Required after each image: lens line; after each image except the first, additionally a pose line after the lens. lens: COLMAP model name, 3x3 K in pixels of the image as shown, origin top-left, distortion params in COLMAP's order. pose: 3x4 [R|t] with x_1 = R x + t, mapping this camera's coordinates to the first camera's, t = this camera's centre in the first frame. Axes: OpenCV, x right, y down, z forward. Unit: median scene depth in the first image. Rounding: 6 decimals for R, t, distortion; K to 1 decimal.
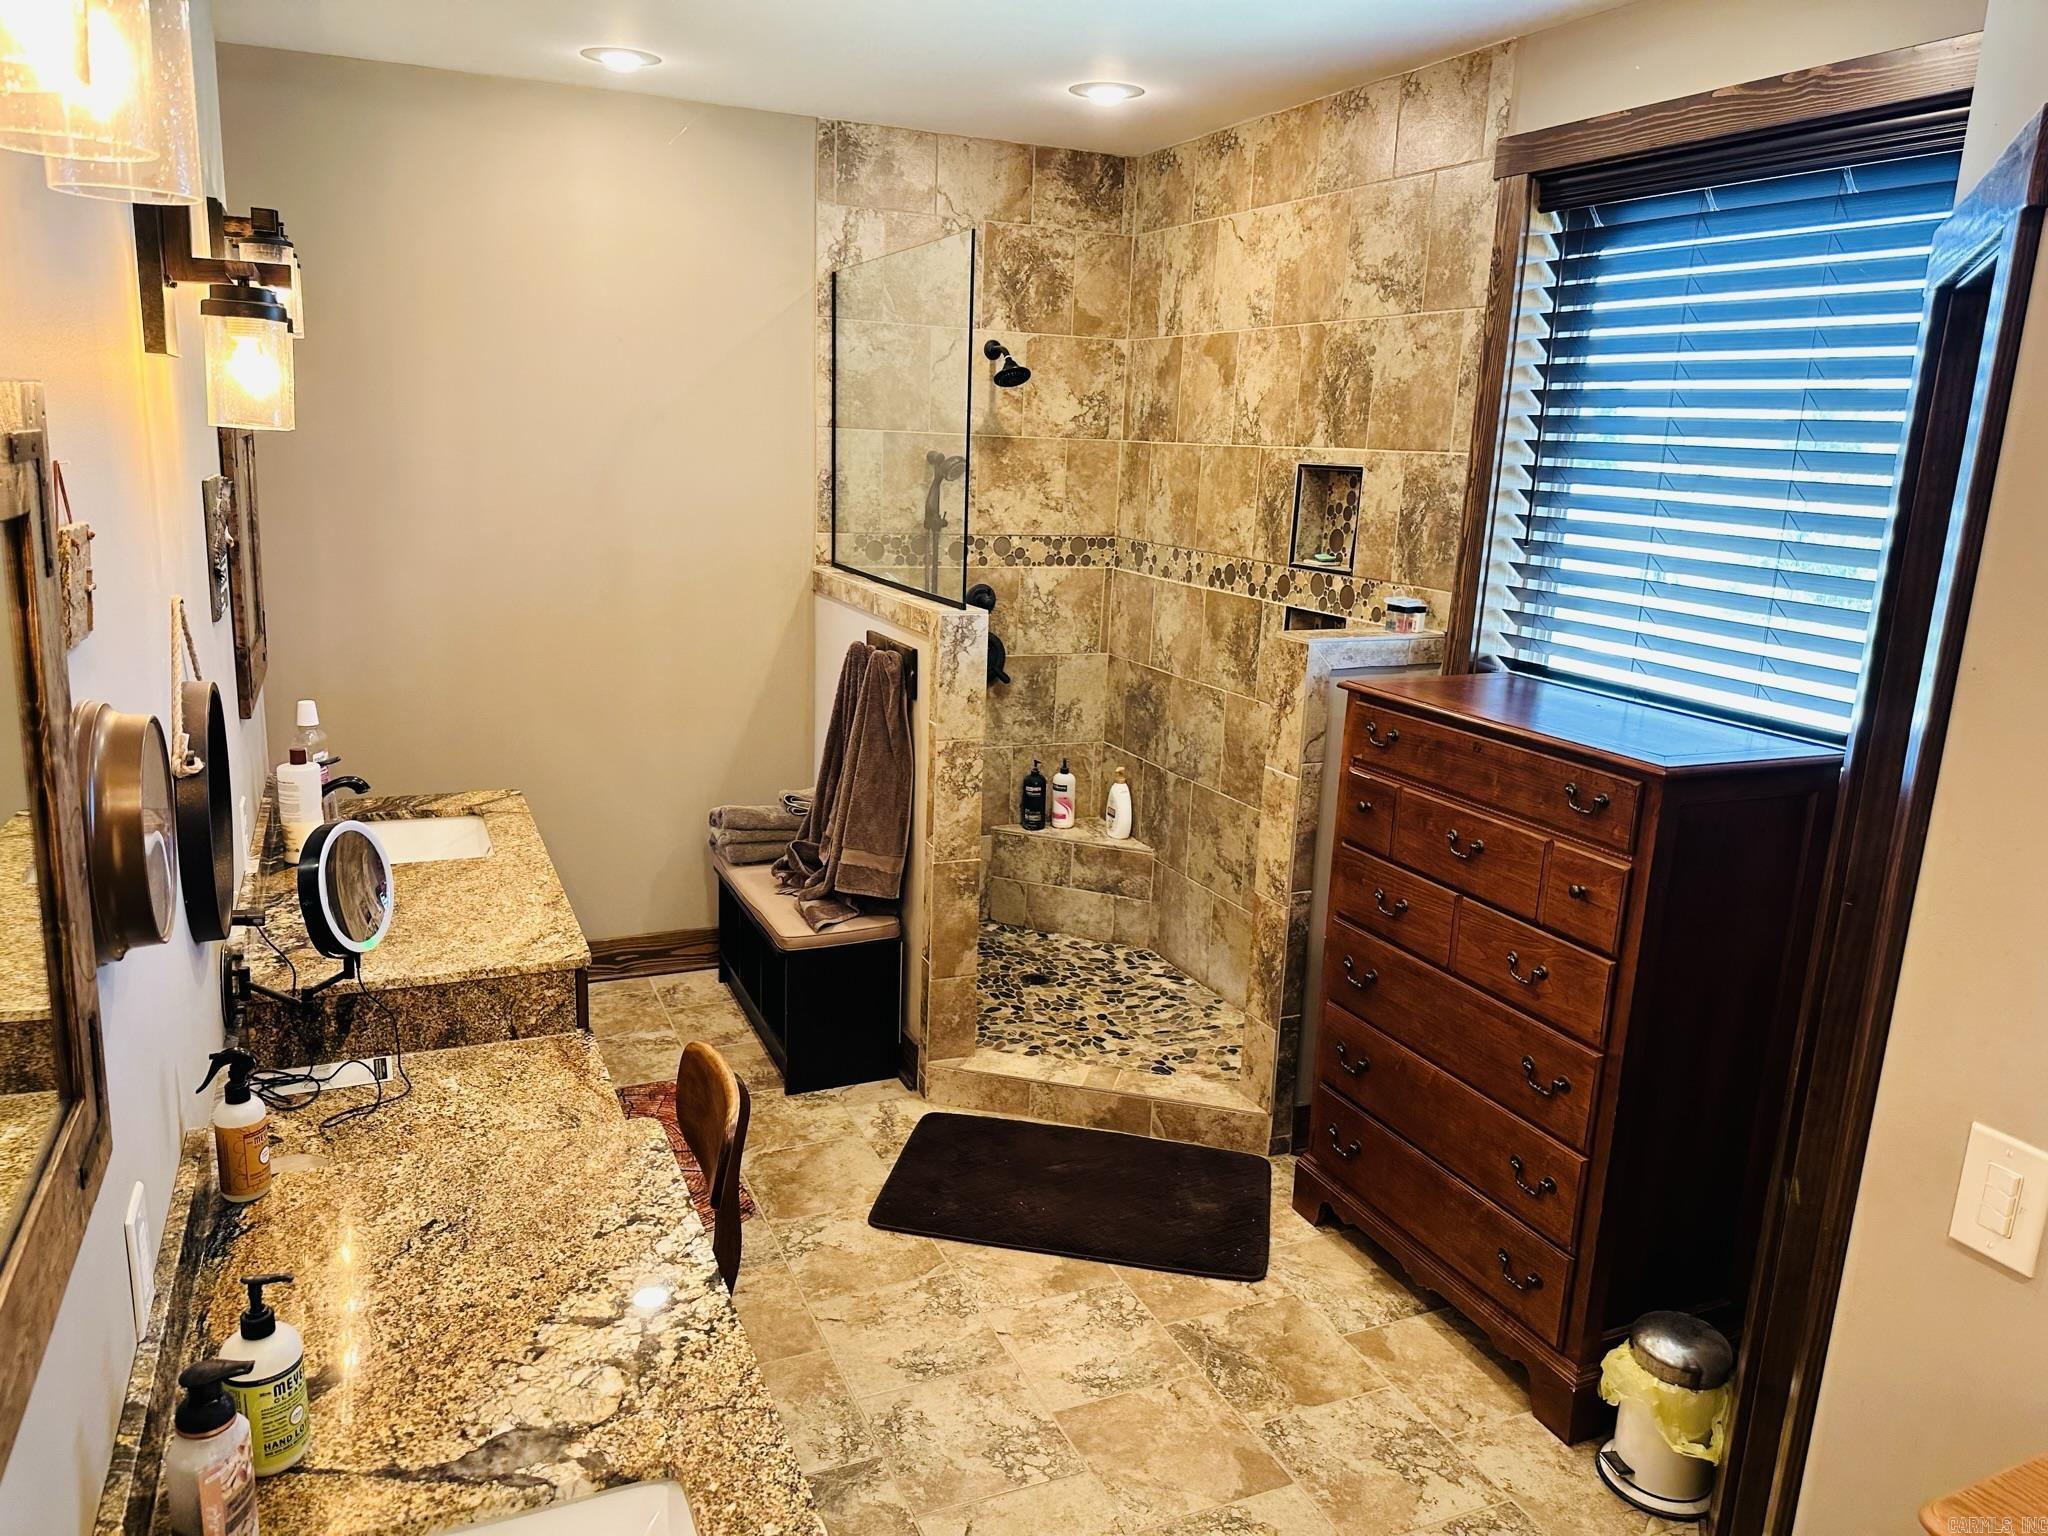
lens RADIAL K [[1467.3, 0, 1019.4], [0, 1467.3, 750.5], [0, 0, 1]] dist [0.063576, -0.086549]
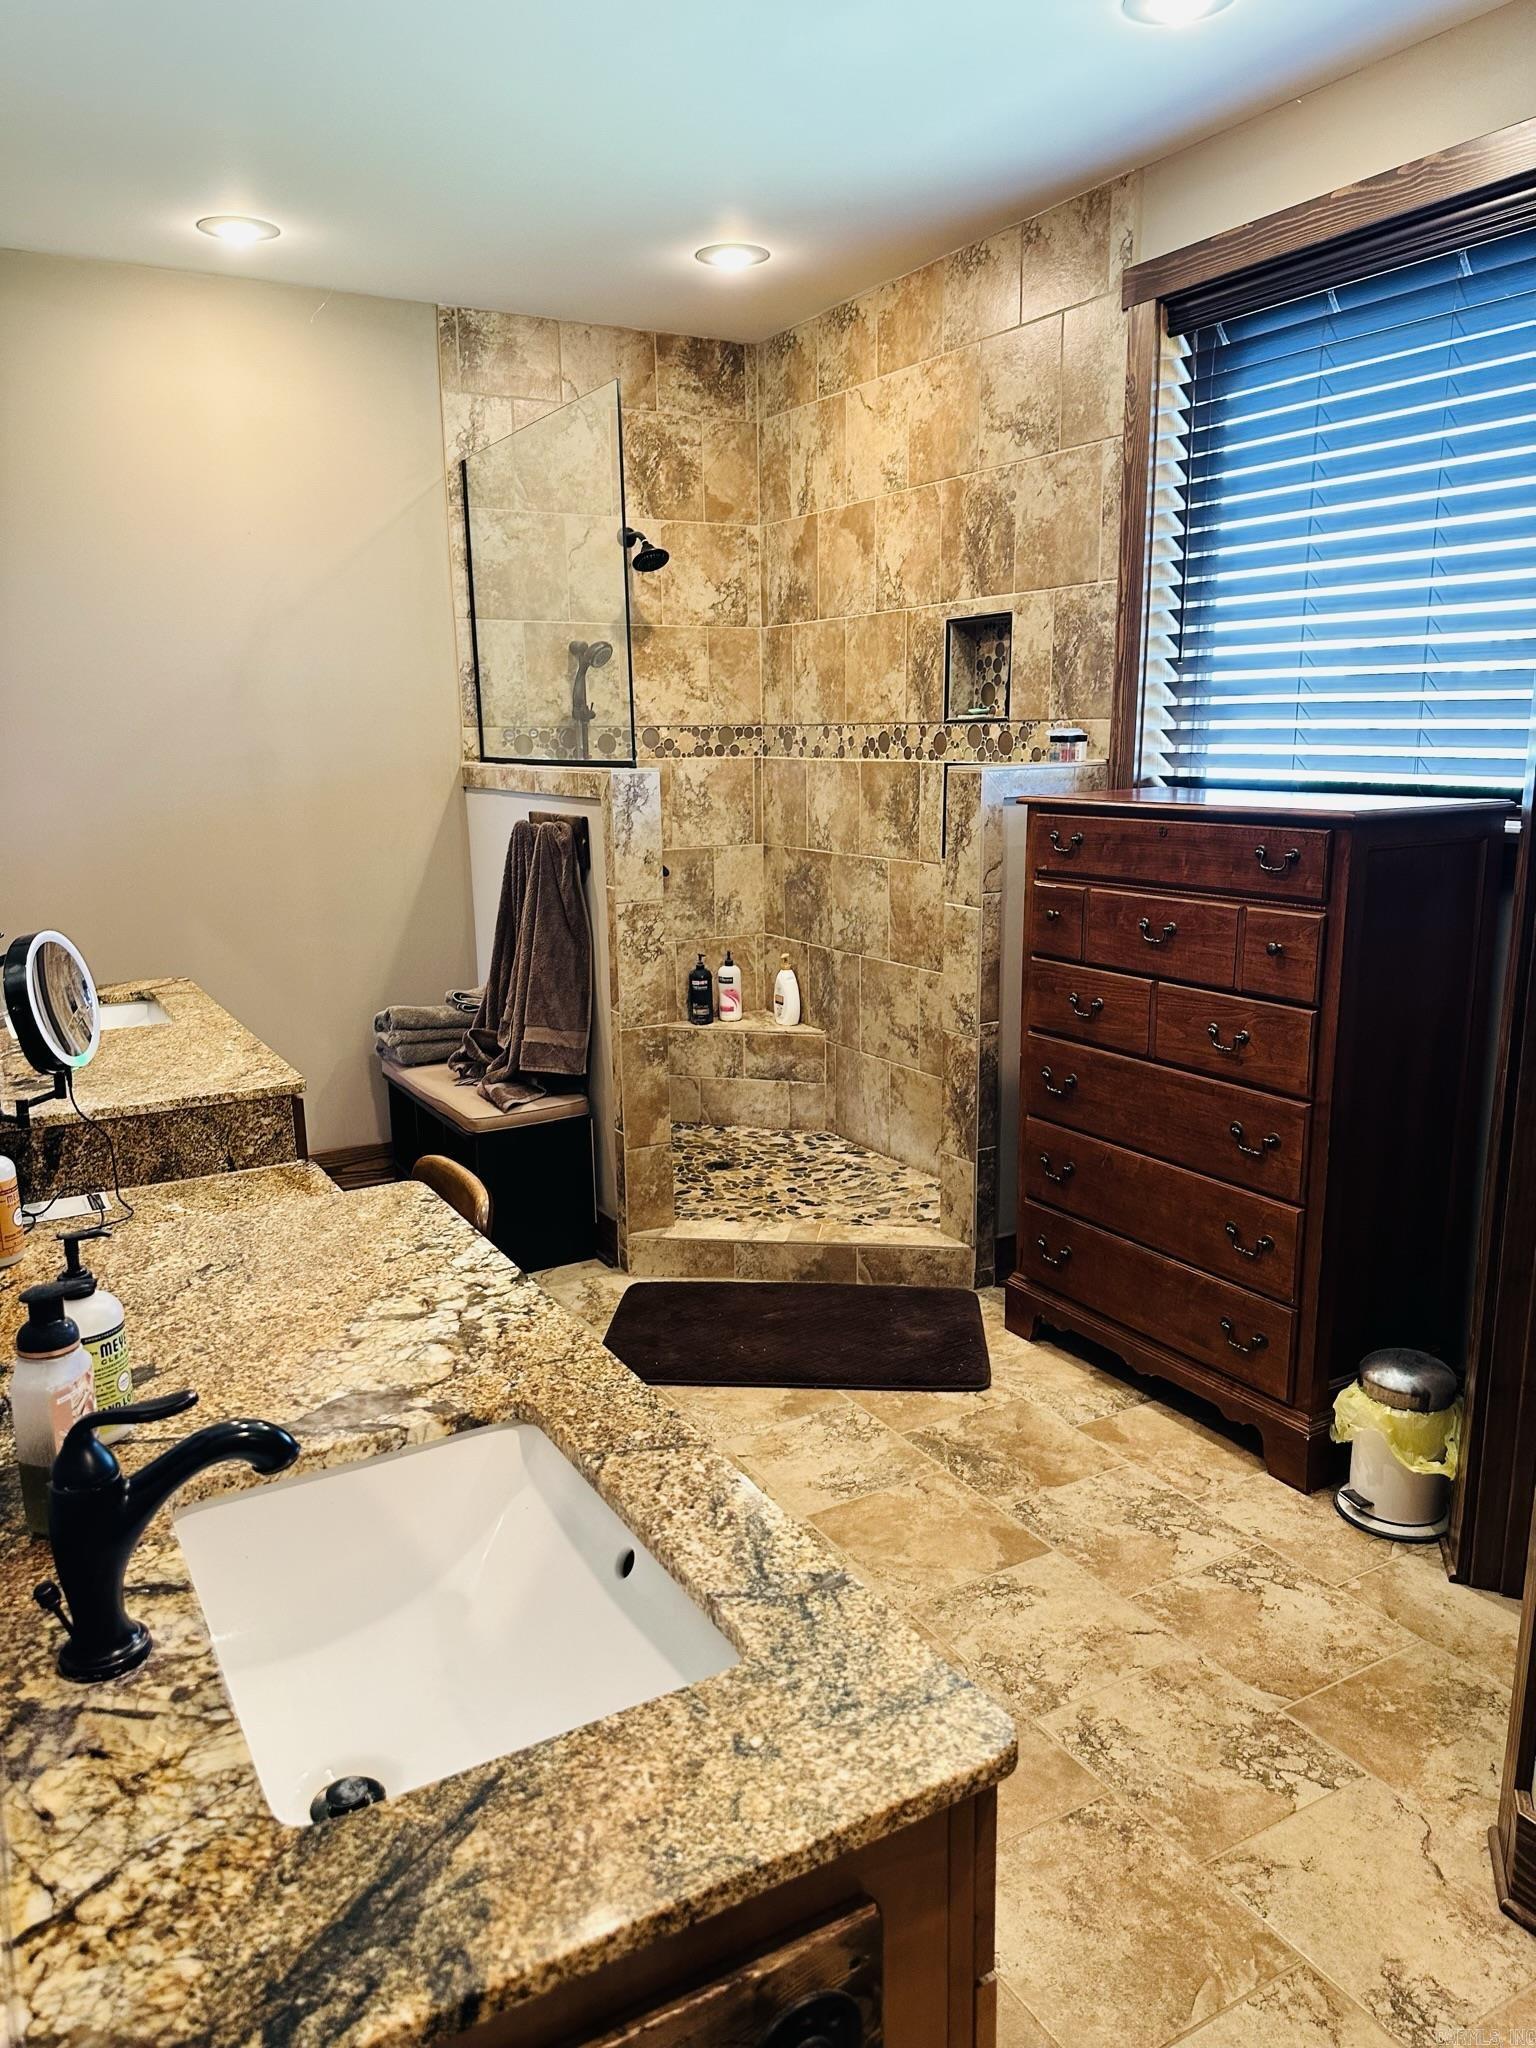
lens RADIAL K [[1467.3, 0, 764.2], [0, 1467.3, 1042.6], [0, 0, 1]] dist [0.063576, -0.086549]
pose [[0.992345, -0.075520, 0.097714, -0.064308], [0.077091, 0.996947, -0.012394, 0.112887], [-0.096480, 0.019832, 0.995137, 0.005414]]
